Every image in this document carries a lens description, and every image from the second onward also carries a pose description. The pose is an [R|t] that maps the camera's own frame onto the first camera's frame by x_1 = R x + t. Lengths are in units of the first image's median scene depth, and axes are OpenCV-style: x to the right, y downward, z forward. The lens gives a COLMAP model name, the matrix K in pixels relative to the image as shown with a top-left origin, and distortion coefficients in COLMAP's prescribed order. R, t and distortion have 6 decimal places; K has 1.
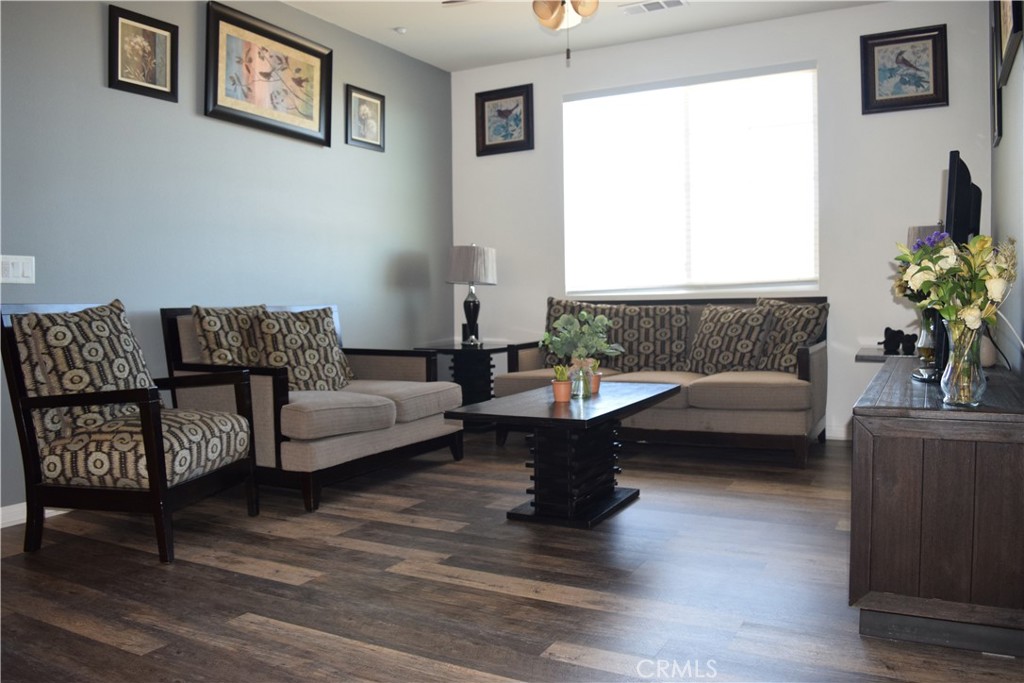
lens RADIAL K [[806.8, 0, 512.1], [0, 806.8, 339.2], [0, 0, 1]] dist [-0.084349, 0.014370]
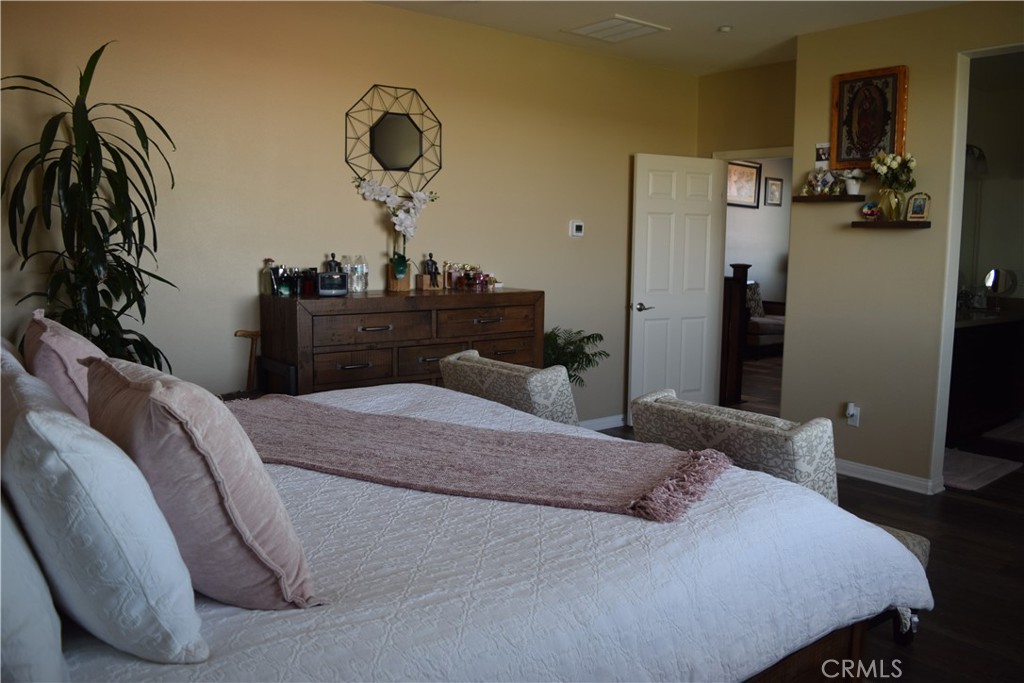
lens RADIAL K [[806.8, 0, 511.4], [0, 806.8, 342.0], [0, 0, 1]] dist [-0.084349, 0.014370]
pose [[0.917645, 0.071310, -0.390952, 0.034620], [-0.041603, 0.995601, 0.083948, -0.031616], [0.395219, -0.060769, 0.916575, -1.314090]]
